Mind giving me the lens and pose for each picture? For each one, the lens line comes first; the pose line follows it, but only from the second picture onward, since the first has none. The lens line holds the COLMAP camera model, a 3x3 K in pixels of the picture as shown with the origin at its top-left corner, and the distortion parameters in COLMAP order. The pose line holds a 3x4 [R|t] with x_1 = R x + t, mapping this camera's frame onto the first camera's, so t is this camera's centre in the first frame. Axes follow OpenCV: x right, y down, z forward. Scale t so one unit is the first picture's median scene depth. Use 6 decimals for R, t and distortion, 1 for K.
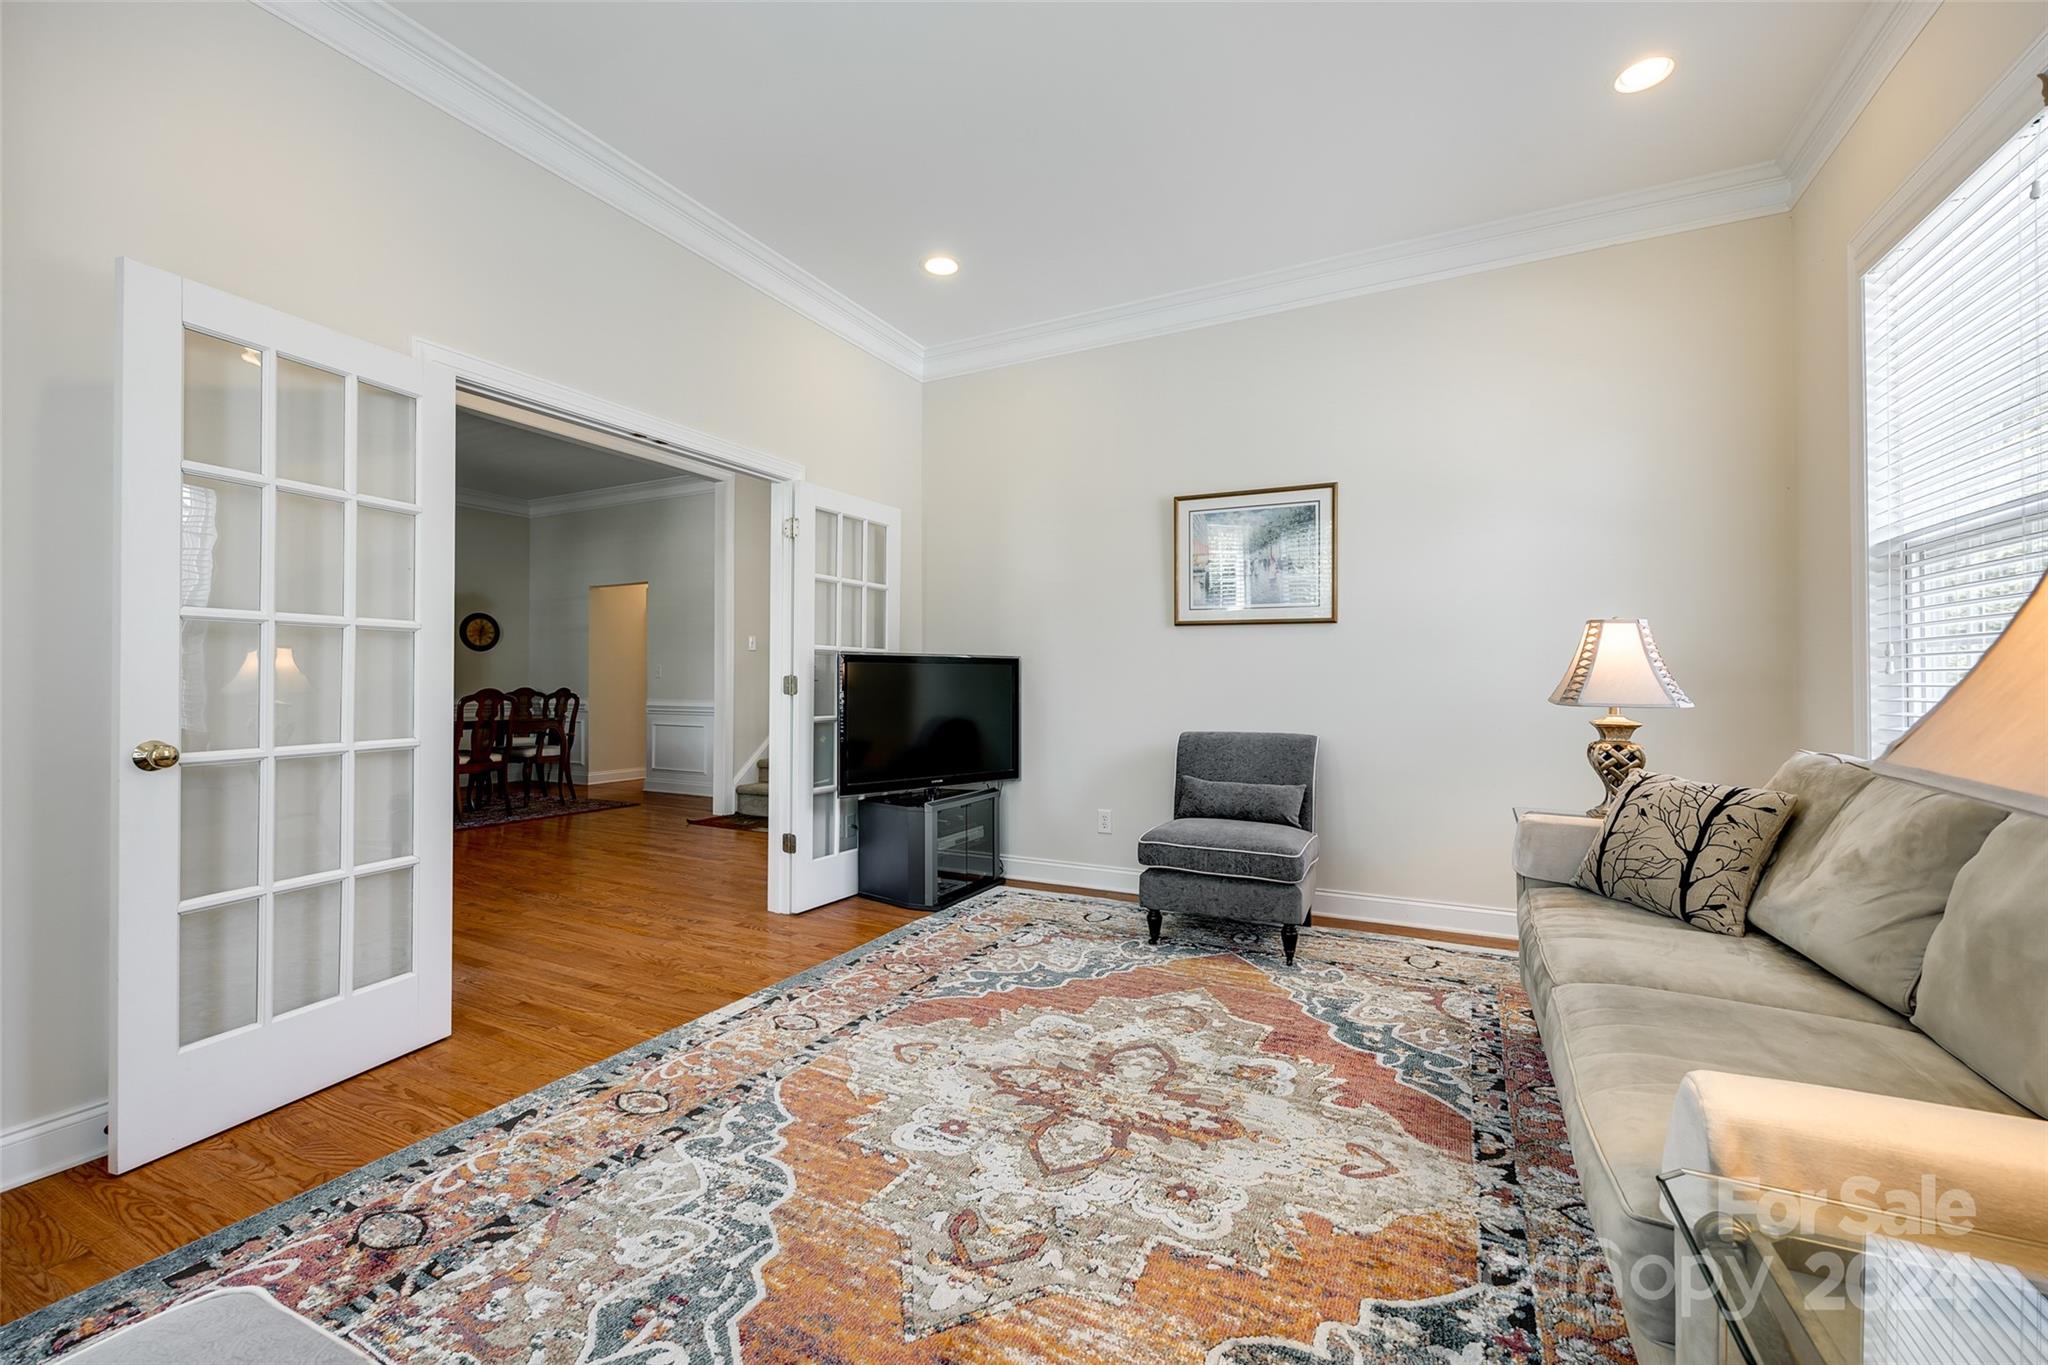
lens RADIAL K [[820.7, 0, 1022.7], [0, 820.7, 679.3], [0, 0, 1]] dist [-0.000394, 0.000854]
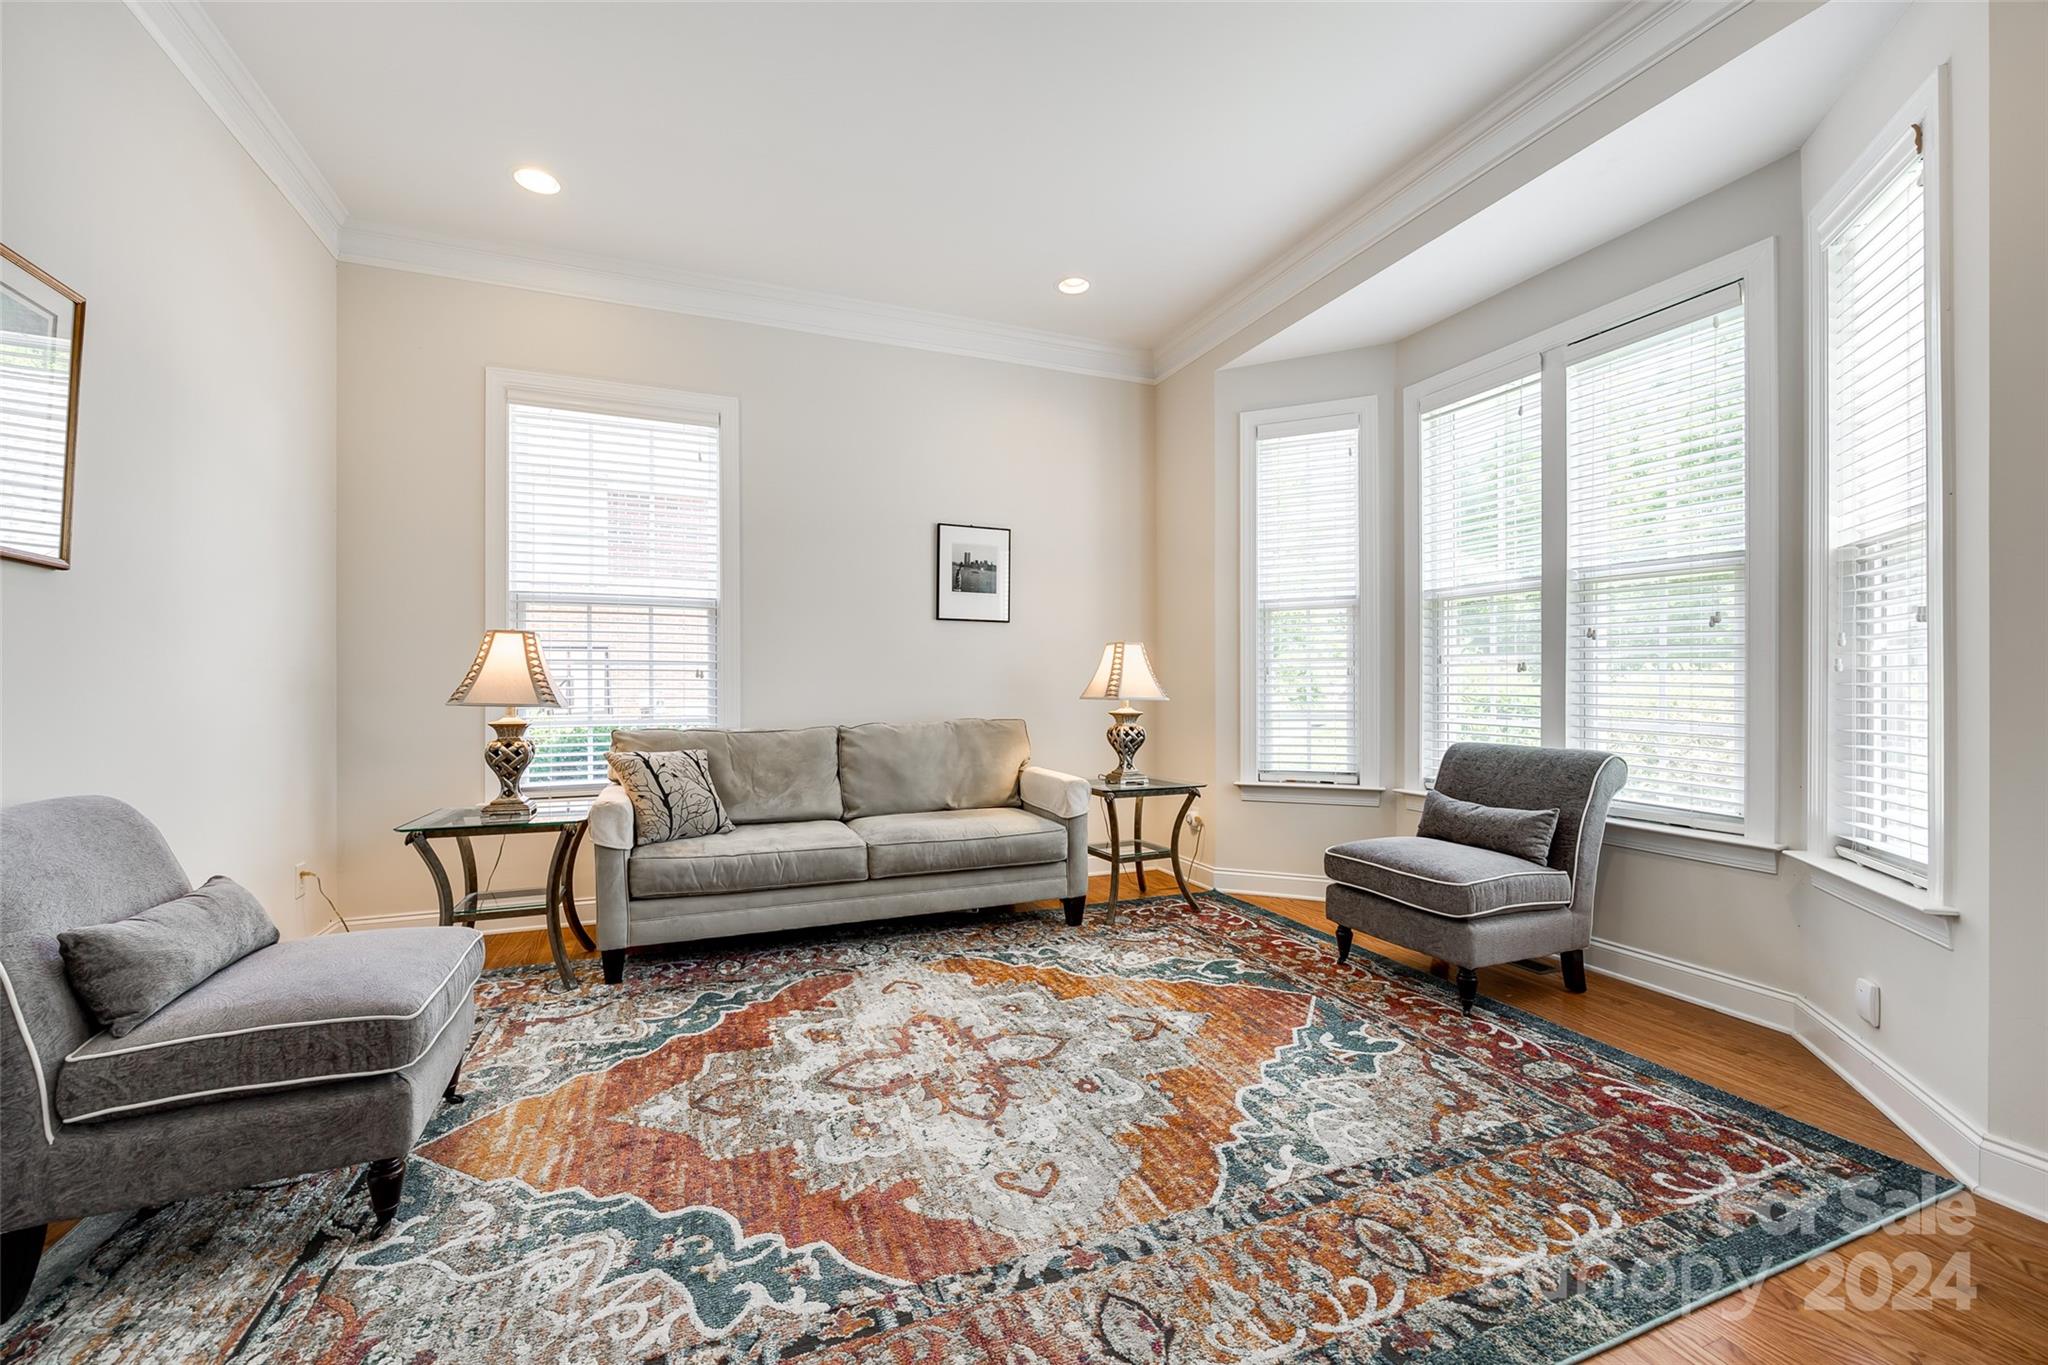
lens RADIAL K [[820.7, 0, 1018.6], [0, 820.7, 684.3], [0, 0, 1]] dist [-0.000394, 0.000854]
pose [[-0.752114, 0.004326, 0.659019, -0.682787], [0.000570, 0.999982, -0.005913, 0.008798], [-0.659033, -0.004072, -0.752103, 1.734405]]
